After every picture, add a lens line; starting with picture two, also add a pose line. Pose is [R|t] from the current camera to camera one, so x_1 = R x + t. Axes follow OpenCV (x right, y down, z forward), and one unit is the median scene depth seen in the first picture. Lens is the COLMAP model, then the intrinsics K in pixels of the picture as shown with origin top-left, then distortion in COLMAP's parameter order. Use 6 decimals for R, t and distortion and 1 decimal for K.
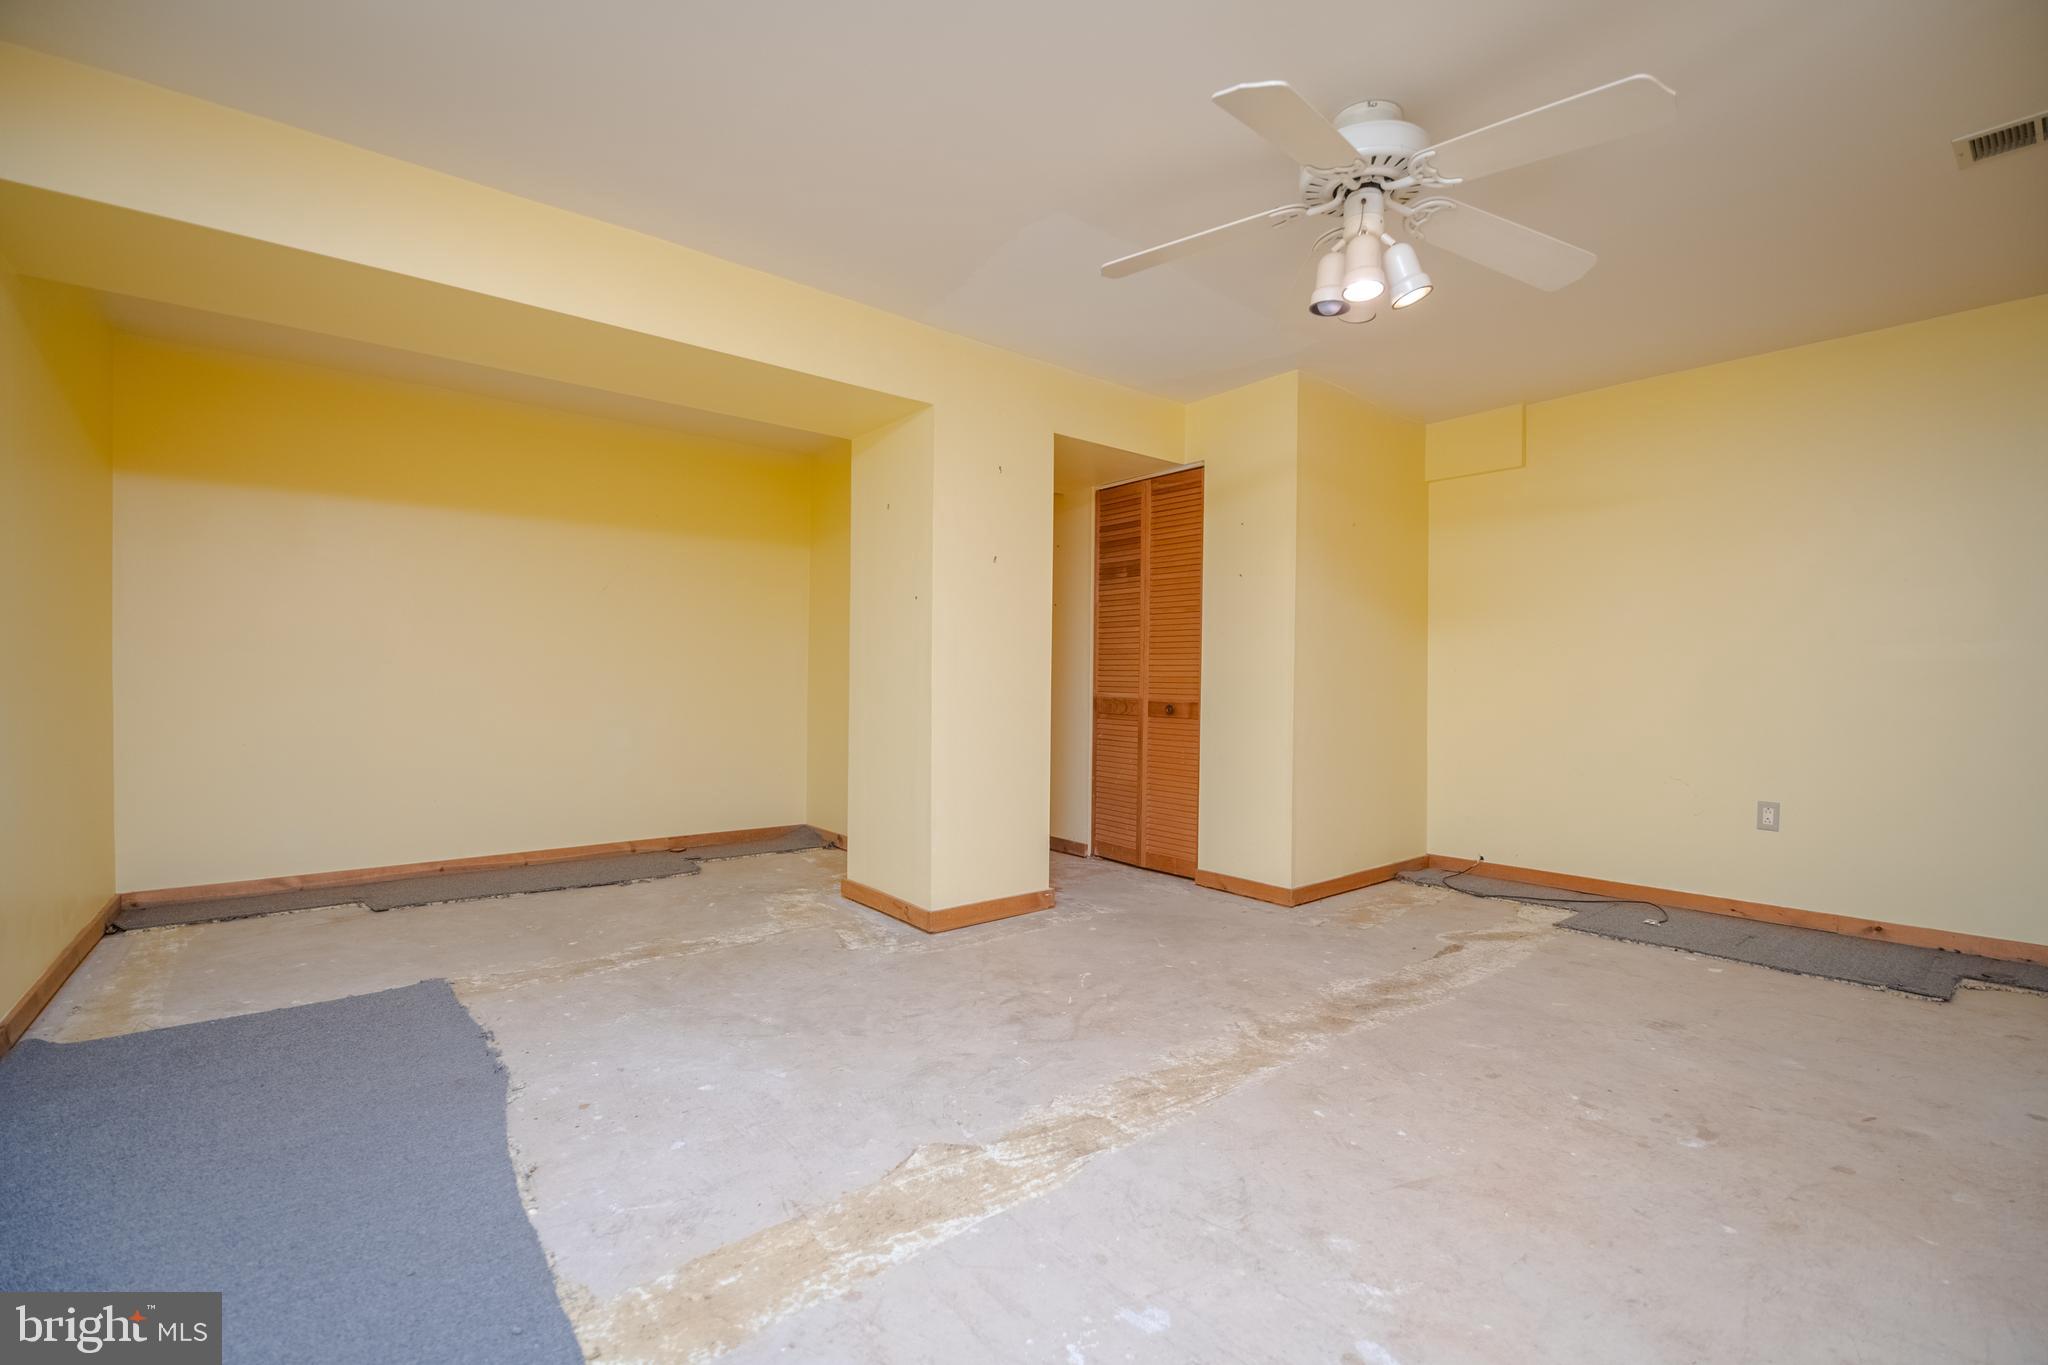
lens RADIAL K [[865.7, 0, 1039.4], [0, 865.7, 685.4], [0, 0, 1]] dist [-0.004340, -0.008160]
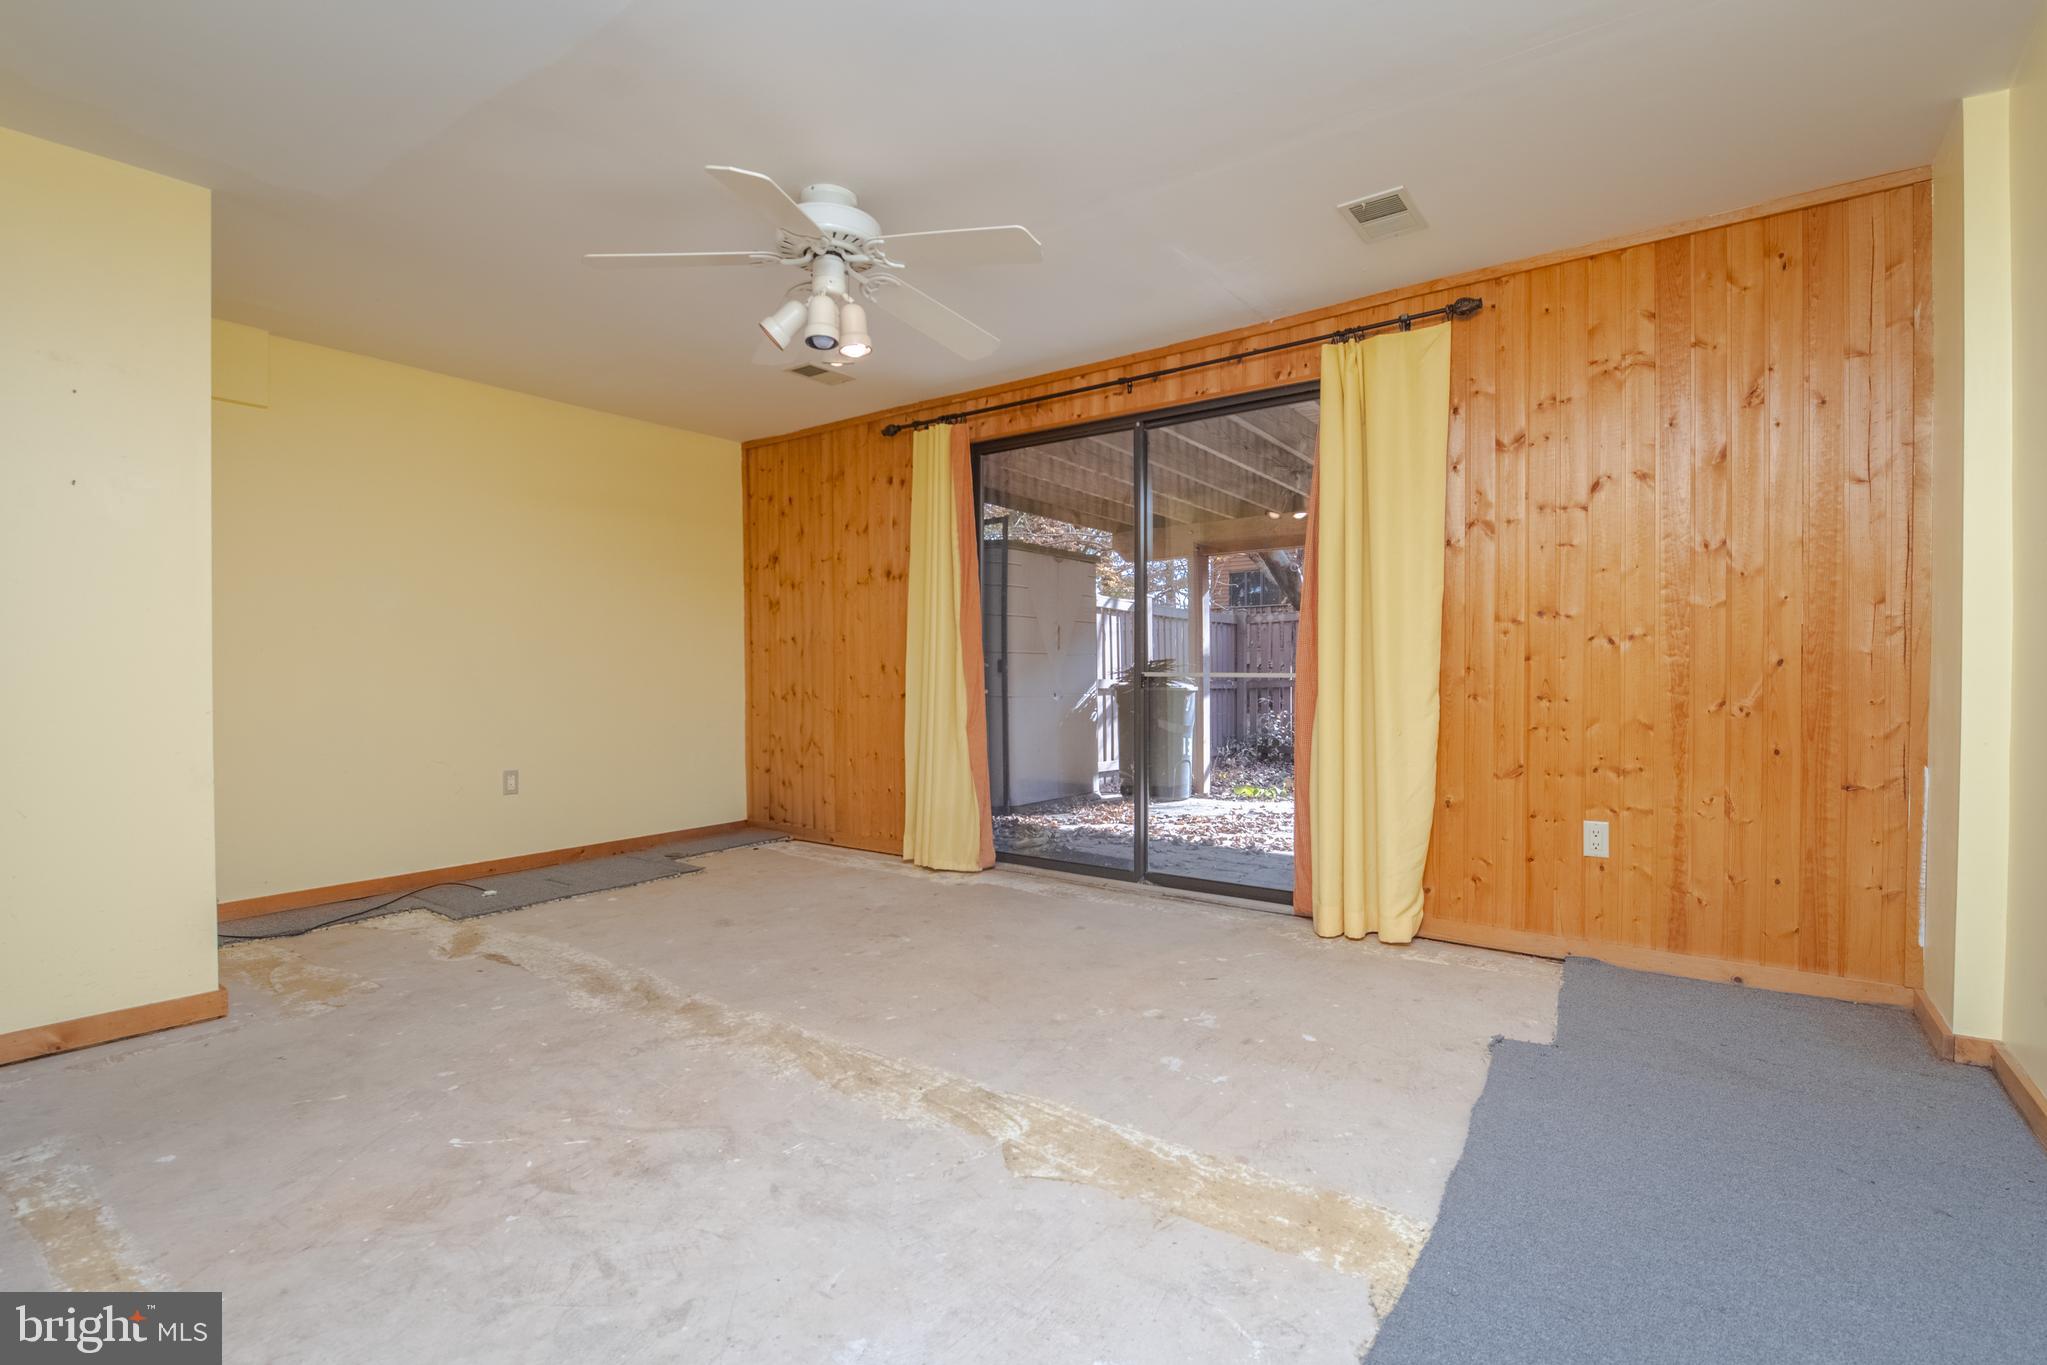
lens RADIAL K [[880.3, 0, 1044.0], [0, 880.3, 676.9], [0, 0, 1]] dist [0.003583, -0.009574]
pose [[-0.218887, -0.011480, 0.975683, -0.736117], [0.006824, 0.999888, 0.013296, -0.005592], [-0.975726, 0.009568, -0.218784, 0.821105]]
